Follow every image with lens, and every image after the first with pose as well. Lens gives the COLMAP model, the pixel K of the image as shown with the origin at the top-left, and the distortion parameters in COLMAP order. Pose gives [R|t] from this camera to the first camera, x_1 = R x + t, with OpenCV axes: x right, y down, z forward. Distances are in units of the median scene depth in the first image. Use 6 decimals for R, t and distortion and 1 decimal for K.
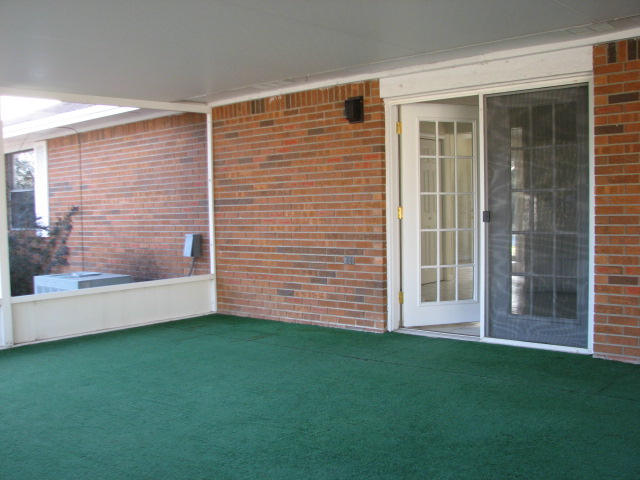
lens RADIAL K [[673.1, 0, 320.0], [0, 673.1, 239.3], [0, 0, 1]] dist [-0.107936, 0.000000]
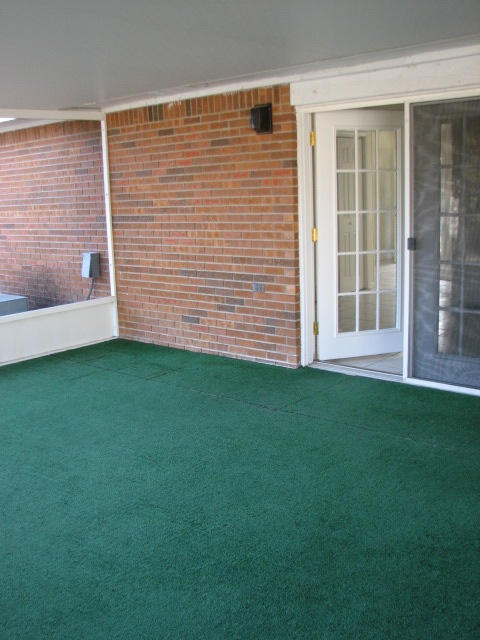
lens RADIAL K [[673.1, 0, 228.0], [0, 673.1, 294.9], [0, 0, 1]] dist [-0.107936, 0.000000]
pose [[0.999668, -0.012606, -0.022467, 0.021726], [0.015042, 0.993620, 0.111776, -0.058239], [0.020915, -0.112077, 0.993479, 0.095973]]
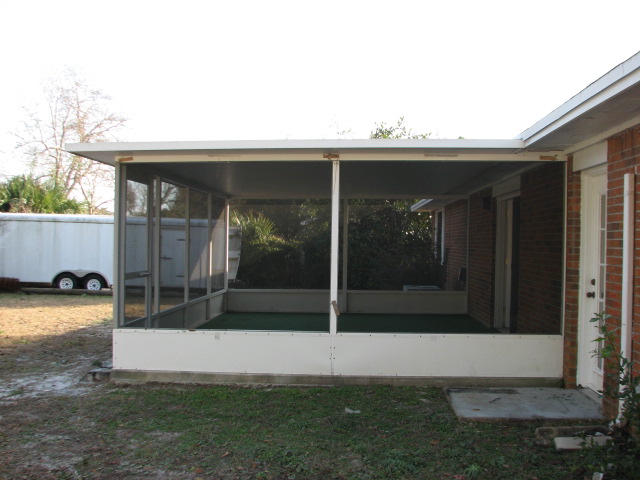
lens RADIAL K [[690.7, 0, 320.5], [0, 690.7, 243.2], [0, 0, 1]] dist [-0.131719, 0.000000]
pose [[0.594056, 0.036119, -0.803613, 1.184877], [-0.070388, 0.997494, -0.007200, -0.037541], [0.801339, 0.060841, 0.595109, -0.422010]]
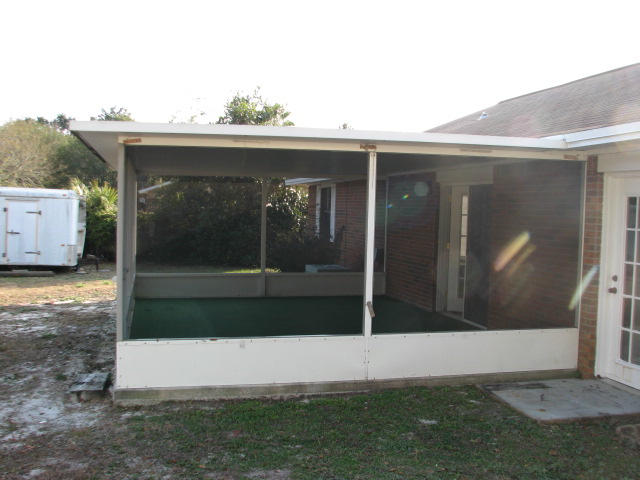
lens RADIAL K [[690.7, 0, 319.4], [0, 690.7, 242.2], [0, 0, 1]] dist [-0.131719, 0.000000]
pose [[0.806146, 0.073852, -0.587090, 0.854918], [-0.074338, 0.996960, 0.023337, -0.063068], [0.587029, 0.024830, 0.809185, -0.629363]]
